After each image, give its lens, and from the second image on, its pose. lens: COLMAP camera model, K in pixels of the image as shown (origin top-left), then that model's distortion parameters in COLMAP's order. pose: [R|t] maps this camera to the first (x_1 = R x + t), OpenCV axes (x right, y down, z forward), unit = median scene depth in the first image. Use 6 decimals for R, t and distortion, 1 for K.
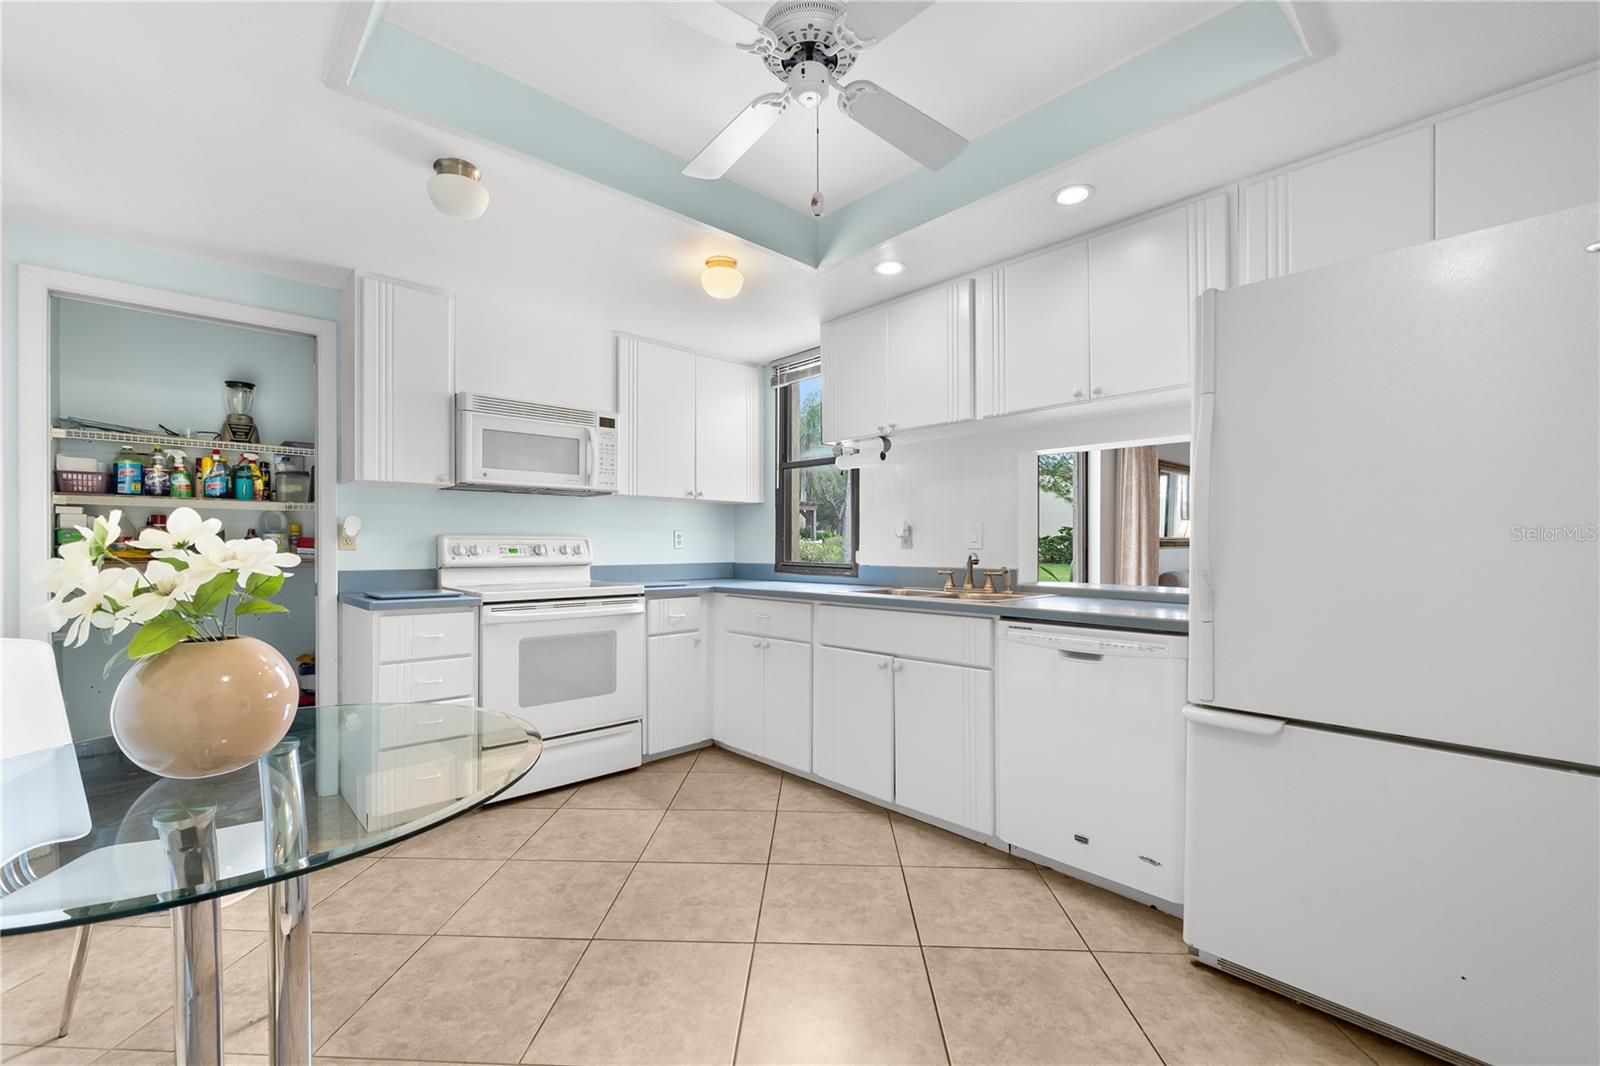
lens RADIAL K [[674.1, 0, 790.3], [0, 674.1, 547.3], [0, 0, 1]] dist [-0.000482, -0.000024]
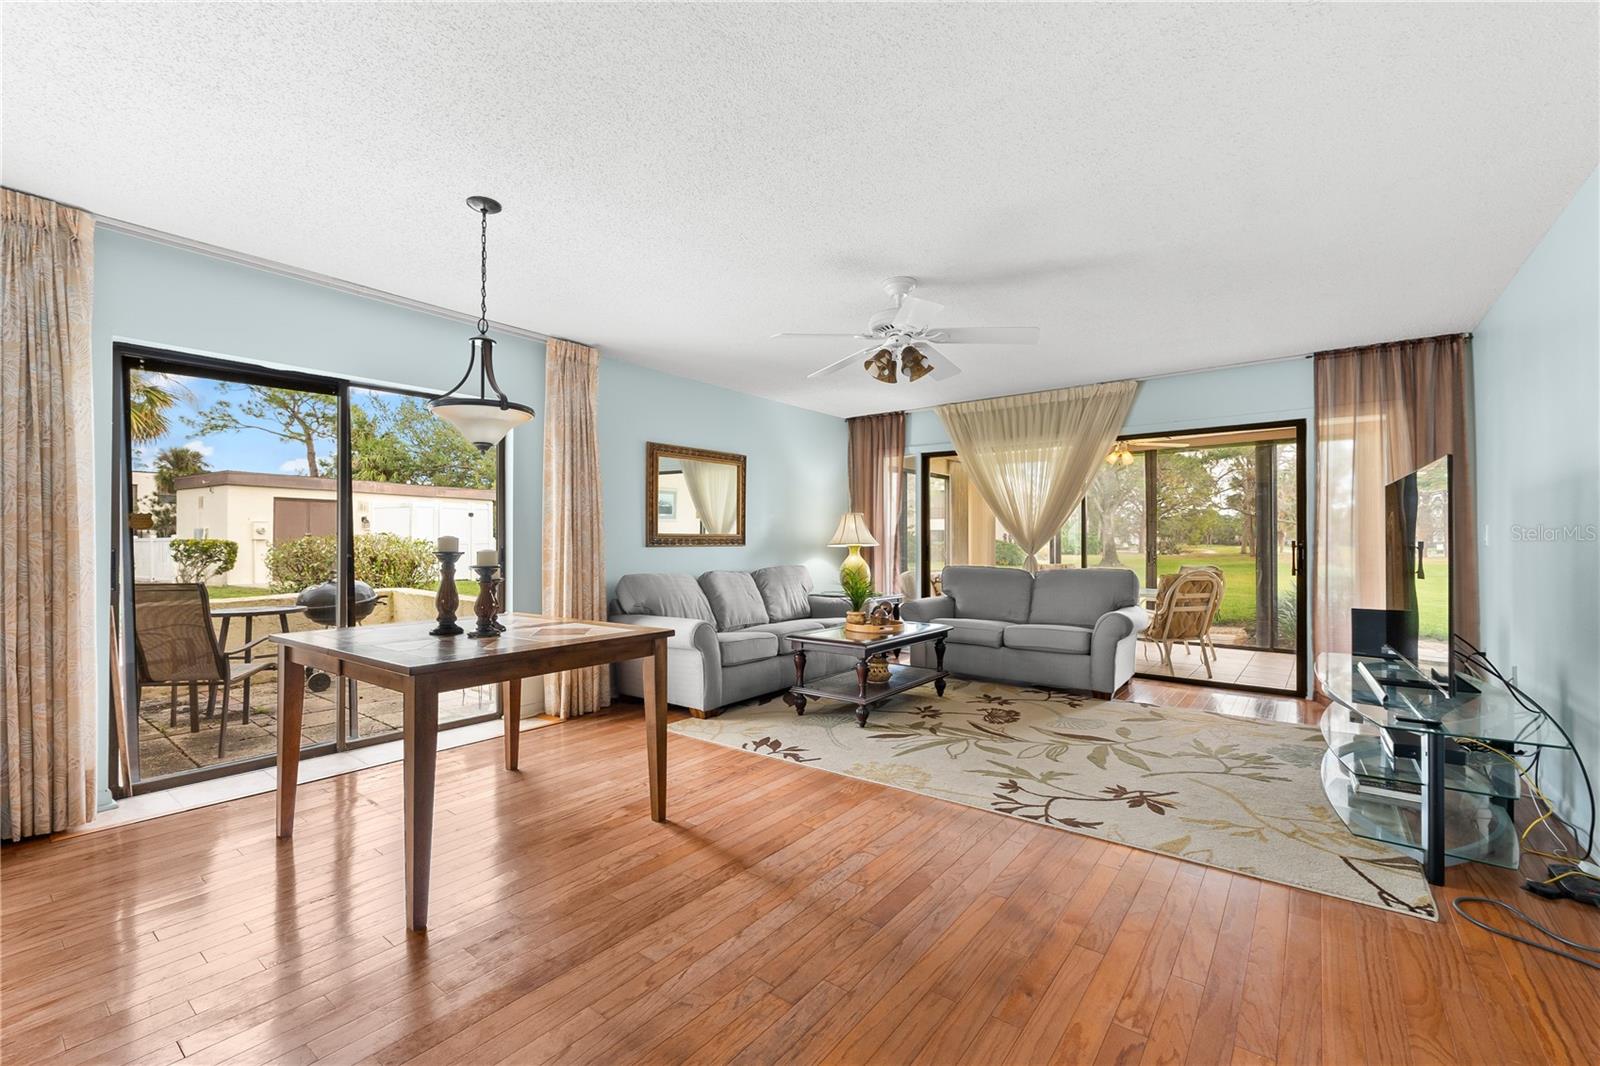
lens RADIAL K [[671.5, 0, 789.9], [0, 671.5, 536.9], [0, 0, 1]] dist [-0.003949, -0.000241]
pose [[0.987260, -0.000108, 0.159117, 1.043156], [0.002317, 0.999903, -0.013701, 0.000681], [-0.159100, 0.013895, 0.987165, 0.211397]]
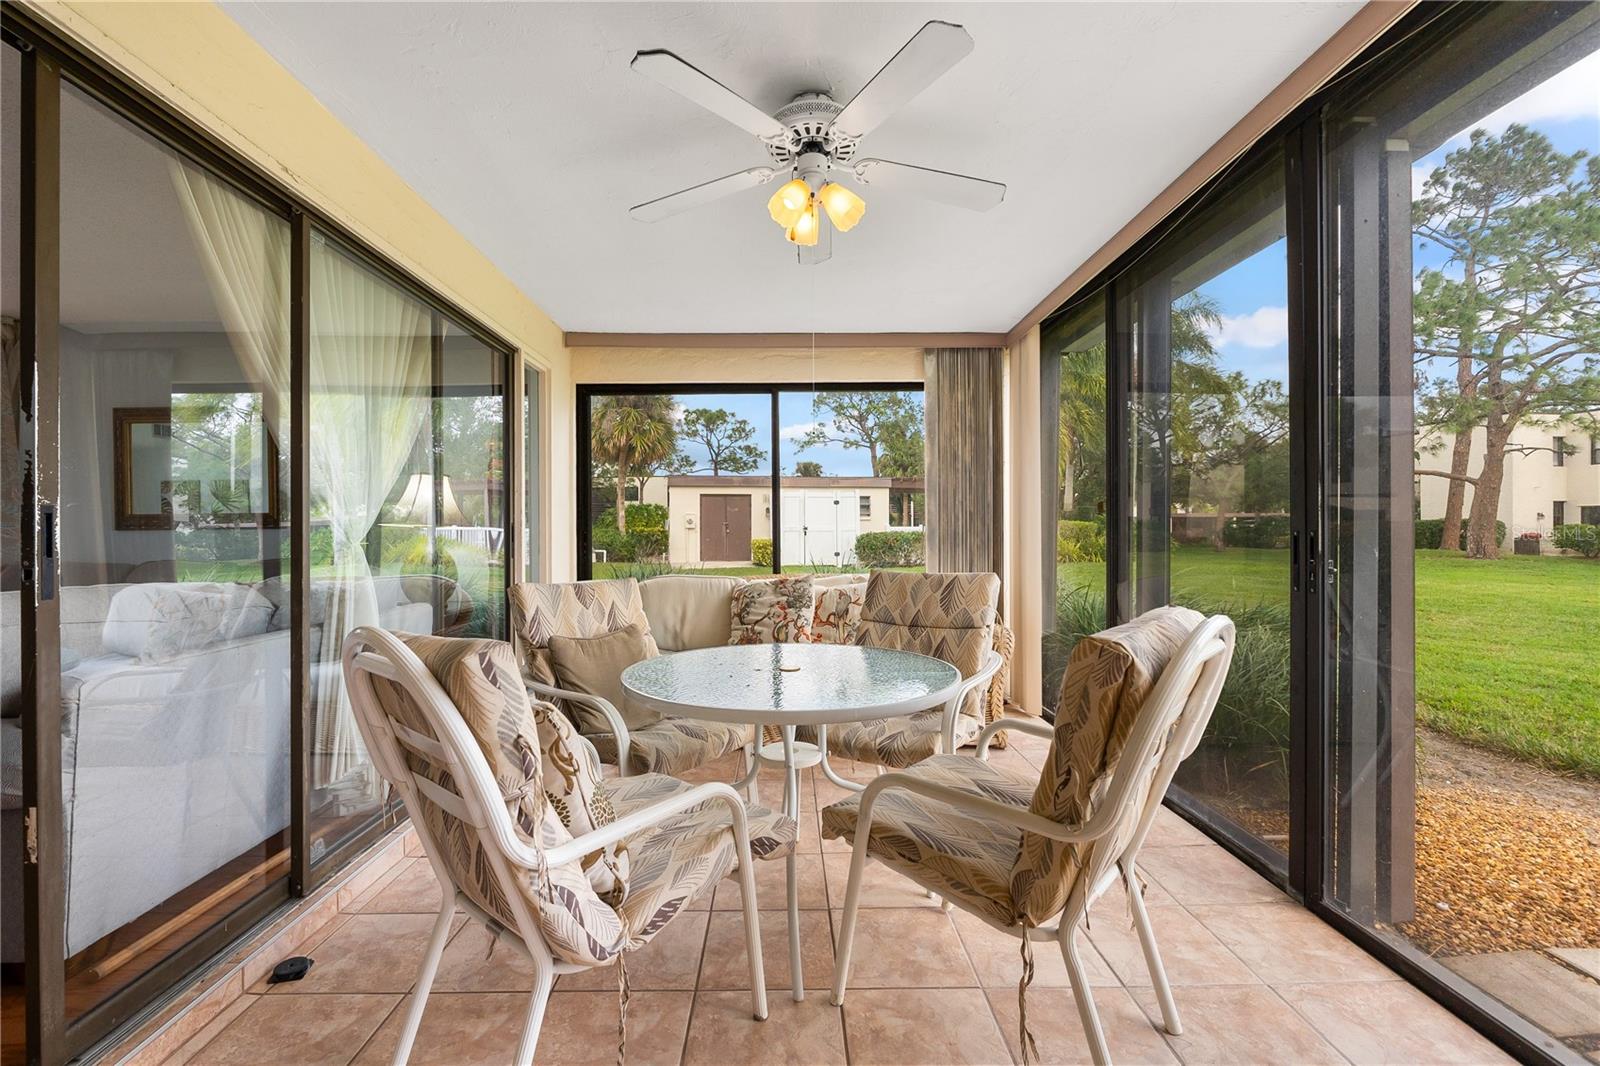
lens RADIAL K [[663.3, 0, 792.7], [0, 663.3, 531.9], [0, 0, 1]] dist [-0.000766, -0.000077]
pose [[0.749189, -0.005189, -0.662336, 2.834908], [0.001861, 0.999982, -0.005729, 0.014288], [0.662354, 0.003060, 0.749185, 1.700898]]
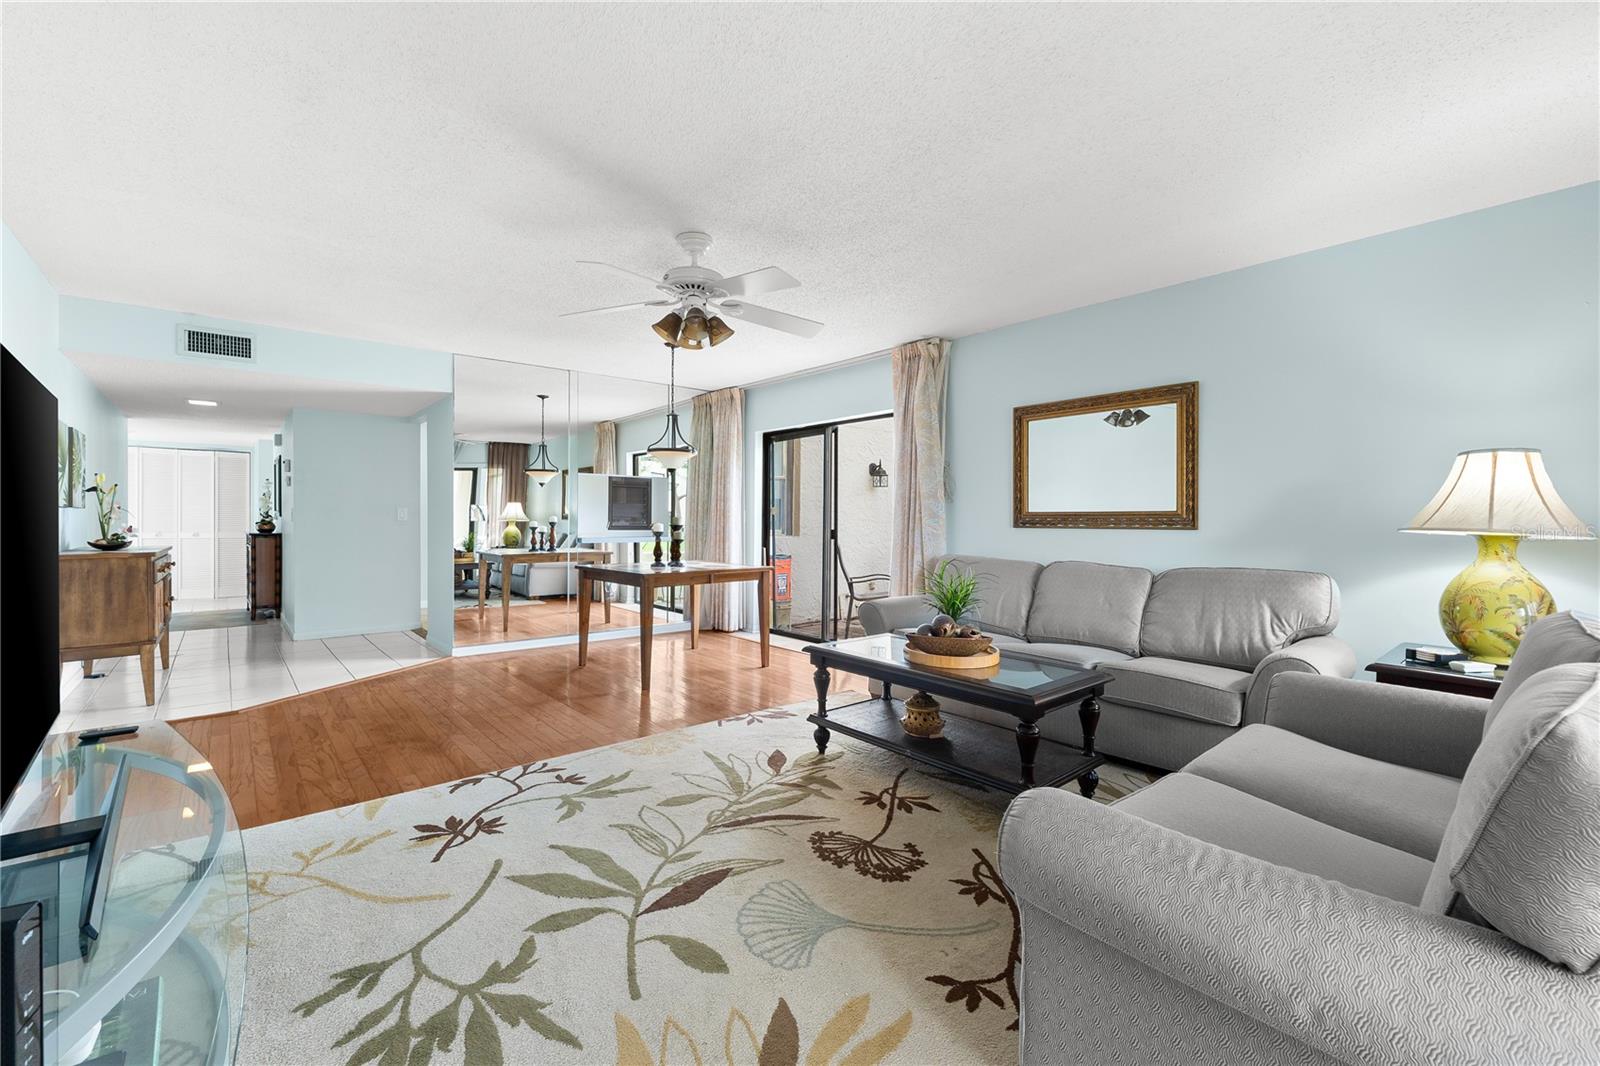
lens RADIAL K [[669.0, 0, 790.1], [0, 669.0, 521.3], [0, 0, 1]] dist [-0.002957, -0.000302]
pose [[-0.043124, -0.000668, -0.999069, 2.335035], [-0.015607, 0.999878, 0.000005, -0.003543], [0.998948, 0.015592, -0.043130, 1.391835]]
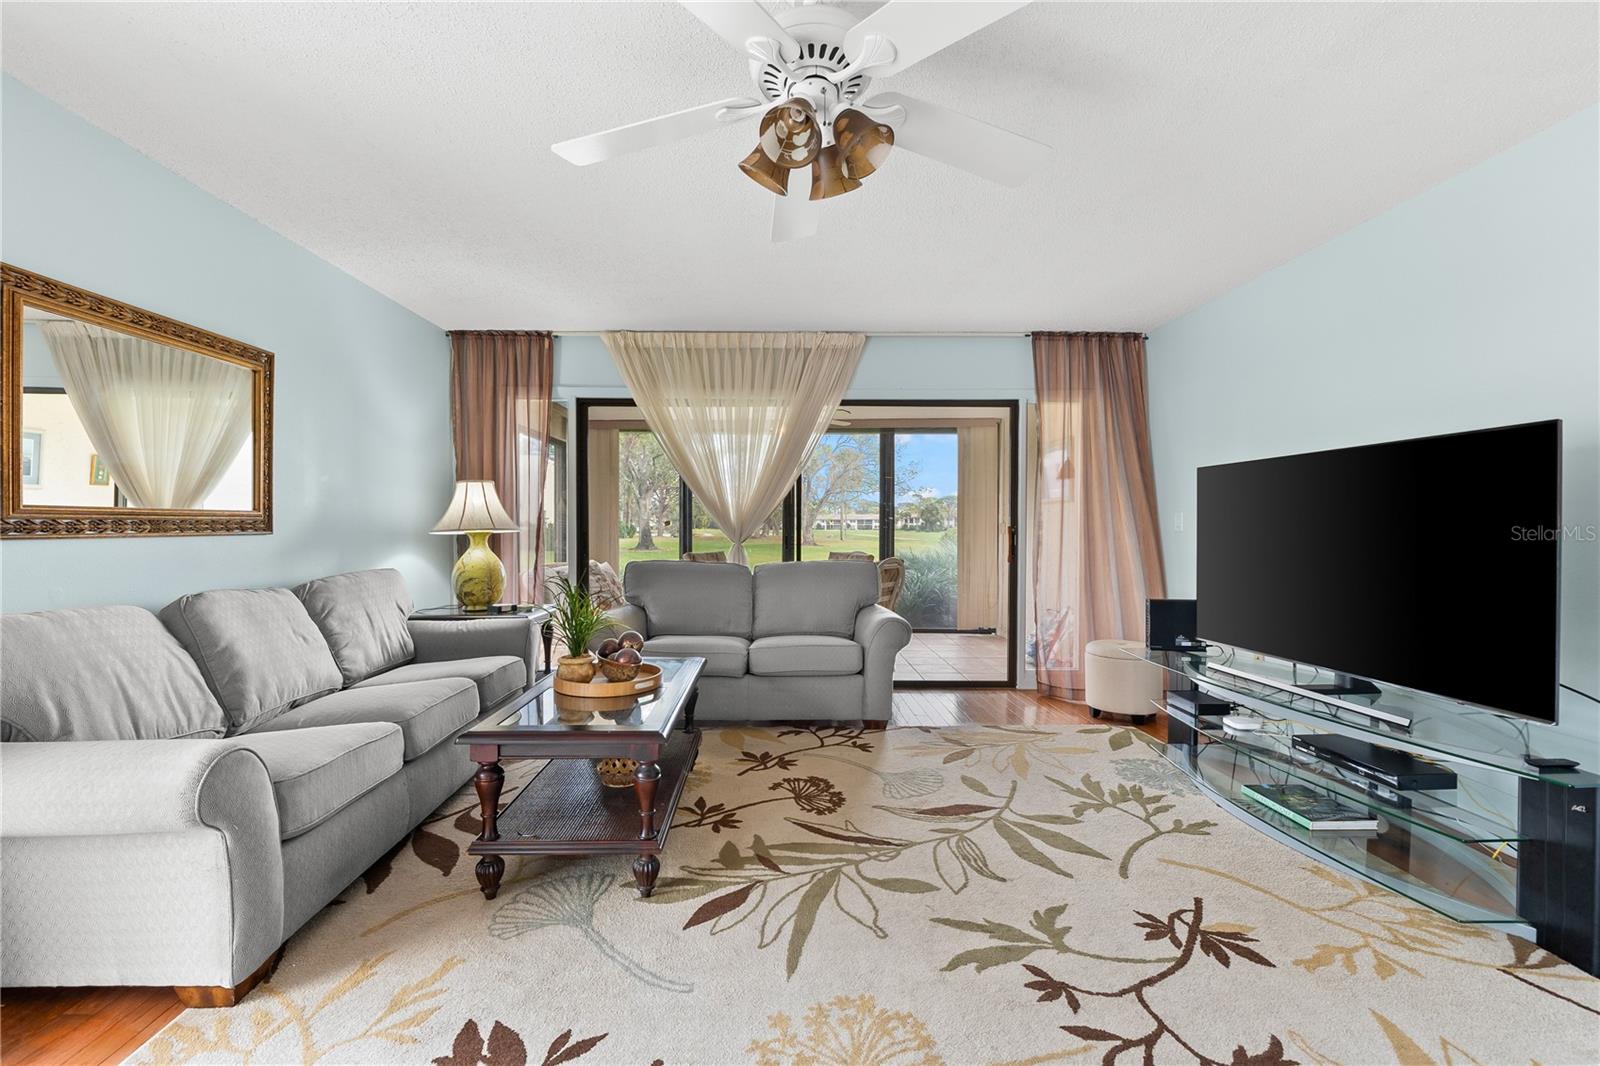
lens RADIAL K [[676.6, 0, 786.4], [0, 676.6, 532.6], [0, 0, 1]] dist [-0.001008, -0.000246]
pose [[0.664703, -0.006953, 0.747075, 0.992799], [0.003663, 0.999975, 0.006047, -0.005181], [-0.747099, -0.001283, 0.664712, 0.894903]]
